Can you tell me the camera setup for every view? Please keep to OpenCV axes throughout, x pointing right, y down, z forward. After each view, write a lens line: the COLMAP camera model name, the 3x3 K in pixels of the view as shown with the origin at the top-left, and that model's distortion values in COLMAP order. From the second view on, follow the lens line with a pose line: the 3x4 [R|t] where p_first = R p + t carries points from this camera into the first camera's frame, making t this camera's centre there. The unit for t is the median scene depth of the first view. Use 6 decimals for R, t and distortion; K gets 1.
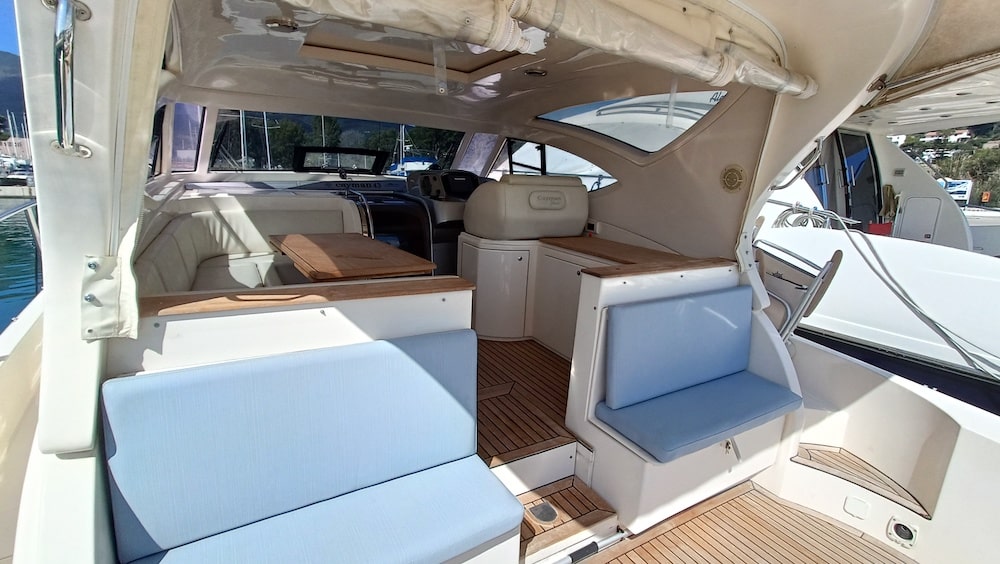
lens RADIAL K [[442.0, 0, 495.8], [0, 442.0, 279.7], [0, 0, 1]] dist [0.012185, -0.000023]
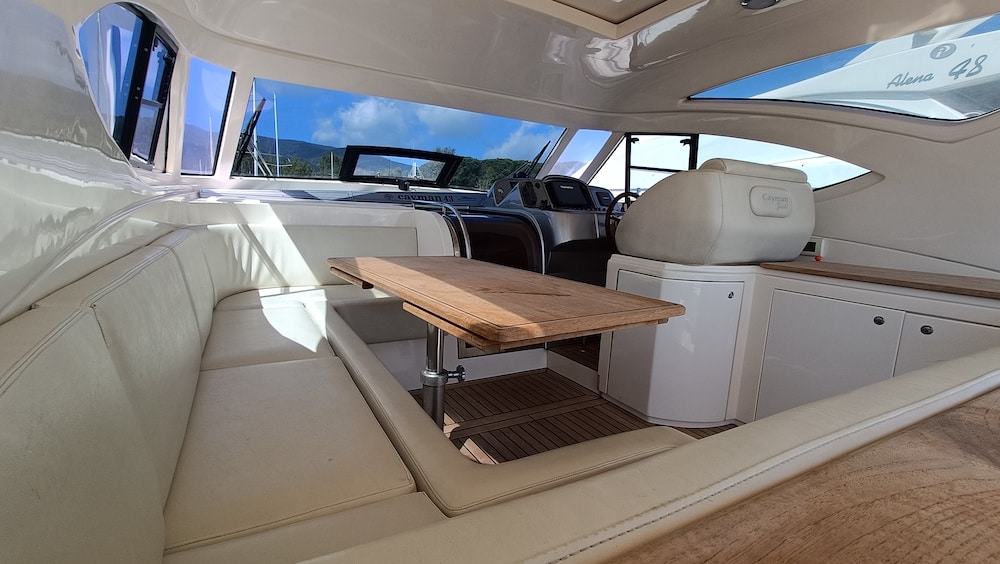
lens RADIAL K [[442.0, 0, 490.8], [0, 442.0, 282.5], [0, 0, 1]] dist [0.012185, -0.000023]
pose [[0.999843, -0.001353, -0.017656, -0.239149], [-0.000013, 0.997020, -0.077138, -0.015795], [0.017708, 0.077126, 0.996864, 0.338274]]
